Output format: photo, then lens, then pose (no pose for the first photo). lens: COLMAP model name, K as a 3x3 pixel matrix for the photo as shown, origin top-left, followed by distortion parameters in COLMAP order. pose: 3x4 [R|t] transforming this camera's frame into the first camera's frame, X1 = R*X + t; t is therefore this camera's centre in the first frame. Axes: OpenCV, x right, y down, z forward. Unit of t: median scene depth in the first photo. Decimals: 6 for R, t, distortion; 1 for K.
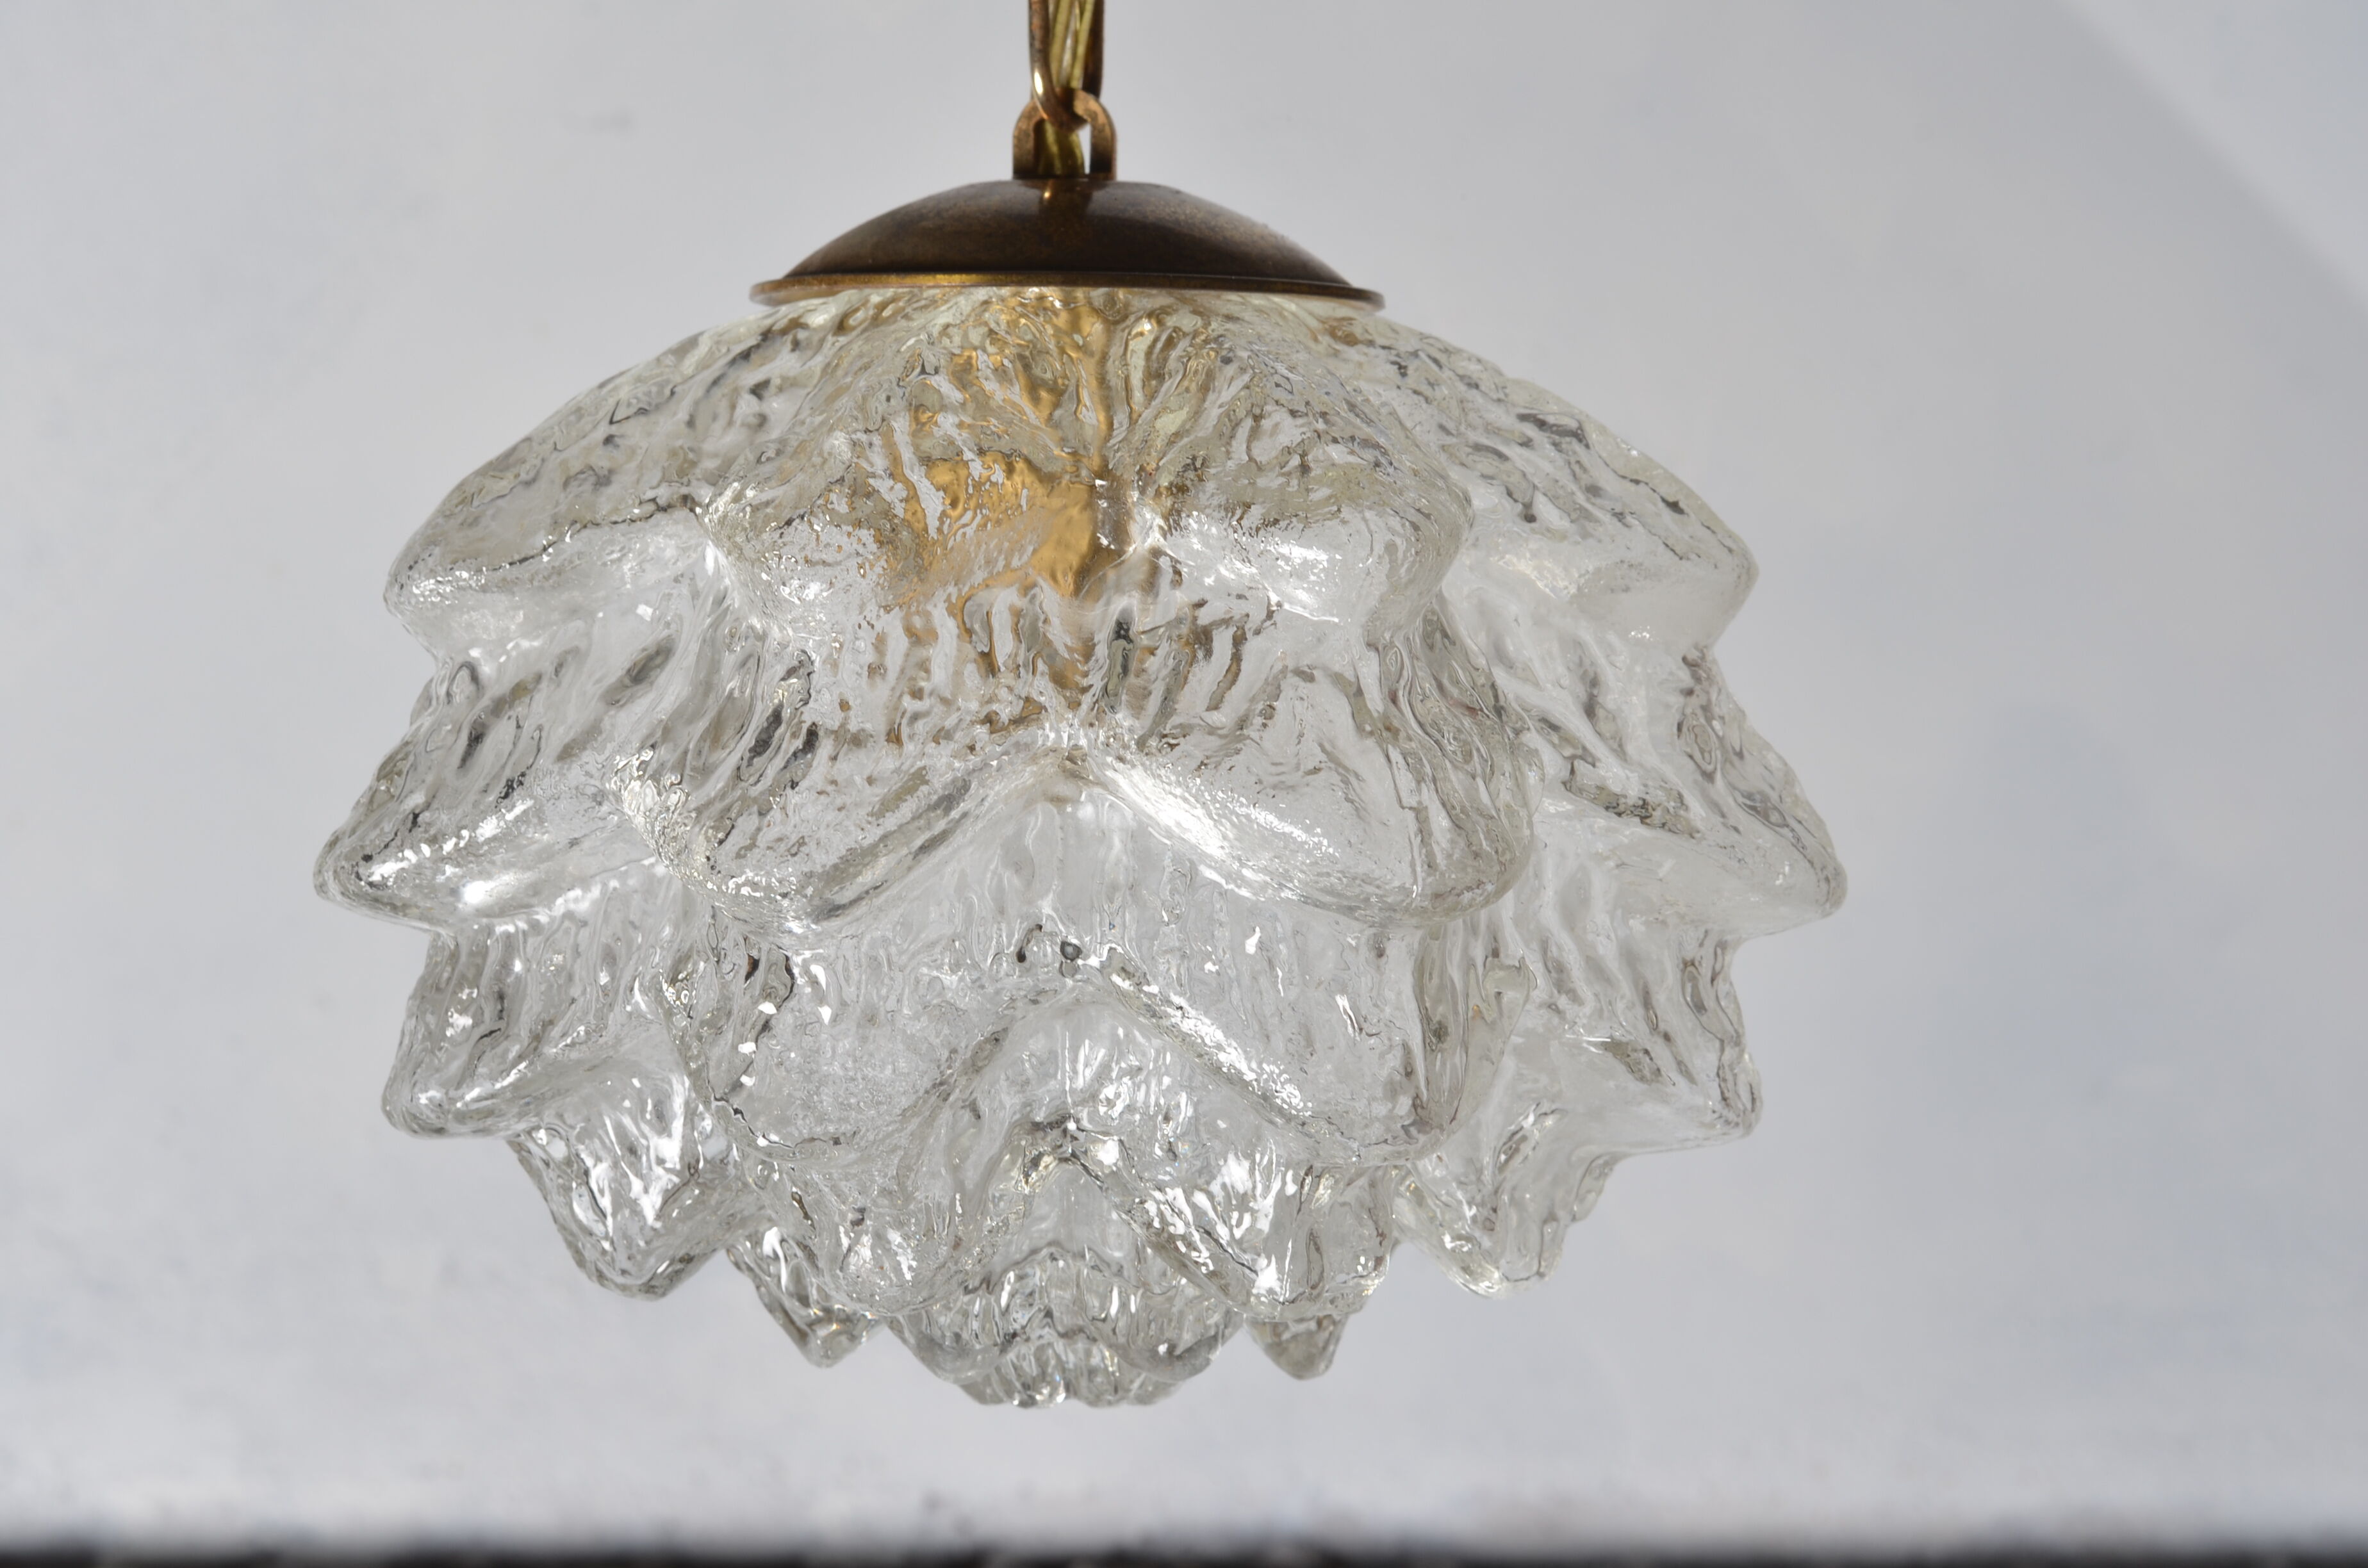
lens RADIAL K [[5857.9, 0, 1184.0], [0, 5857.9, 784.0], [0, 0, 1]] dist [-0.142182, -0.132981]
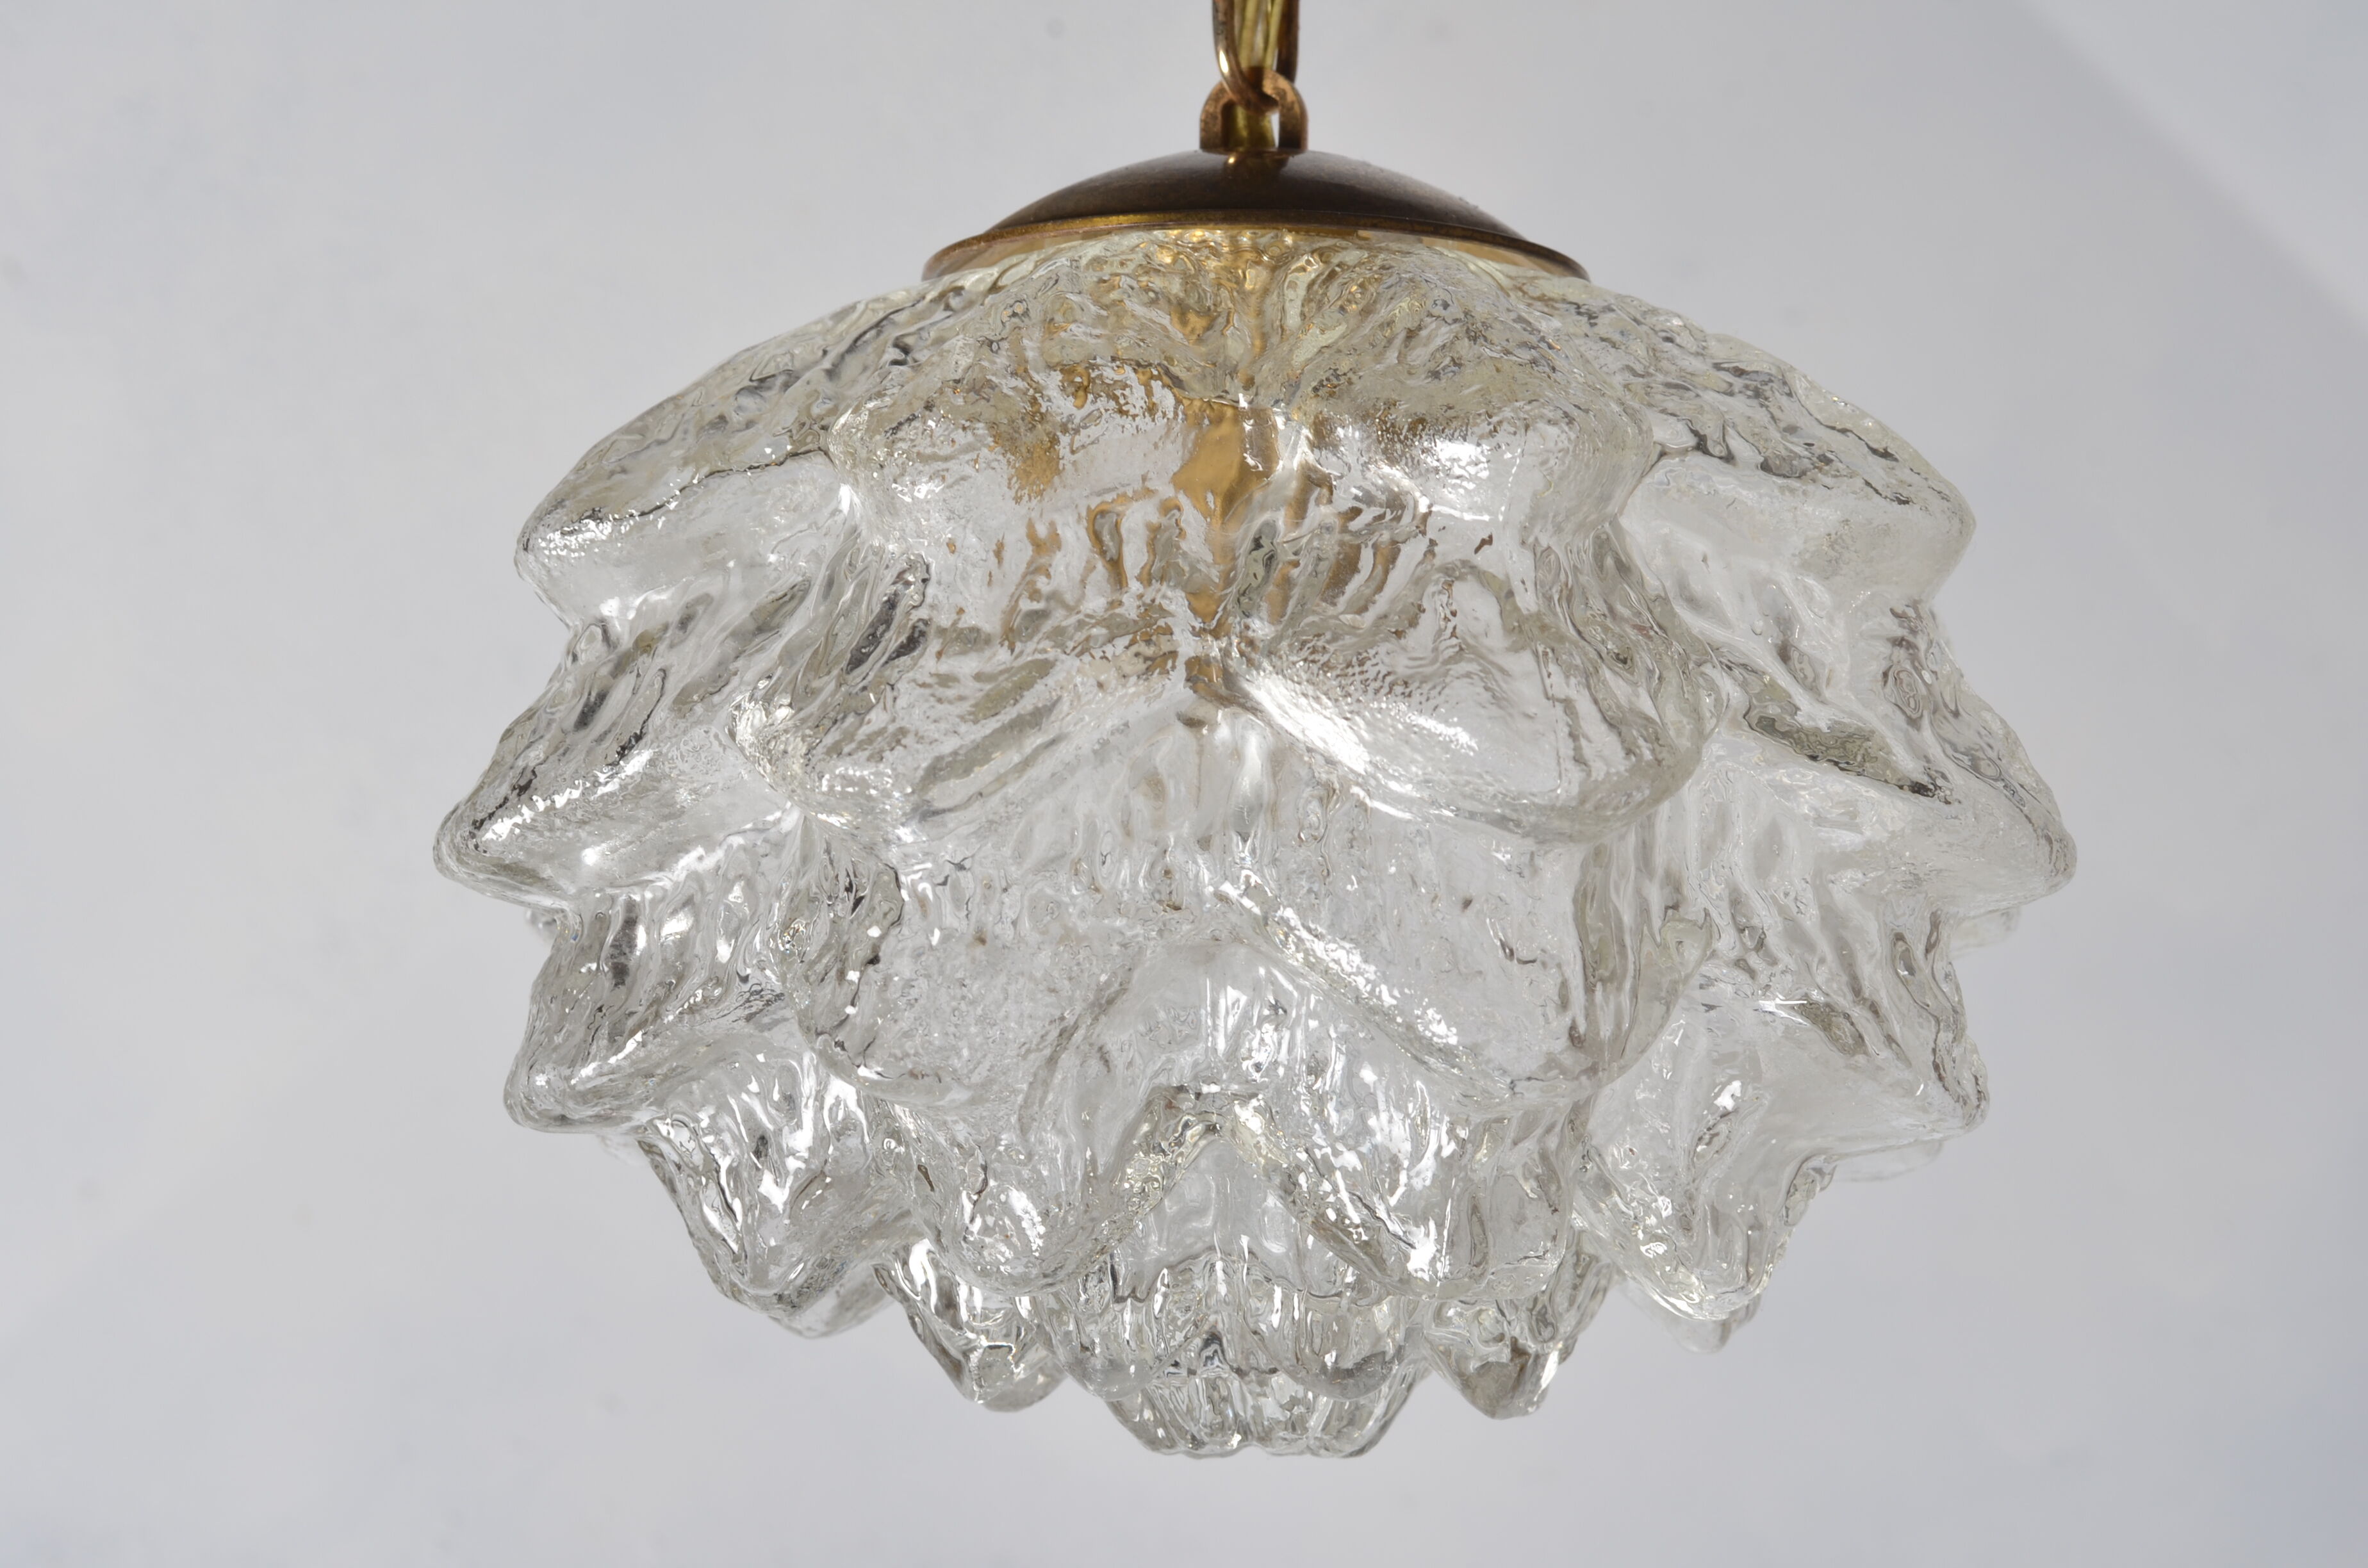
lens RADIAL K [[5857.9, 0, 1184.0], [0, 5857.9, 784.0], [0, 0, 1]] dist [-0.142182, -0.132981]
pose [[0.992724, -0.010040, -0.119990, 0.085963], [-0.008546, 0.988128, -0.153392, 0.150567], [0.120106, 0.153301, 0.980853, 0.084466]]
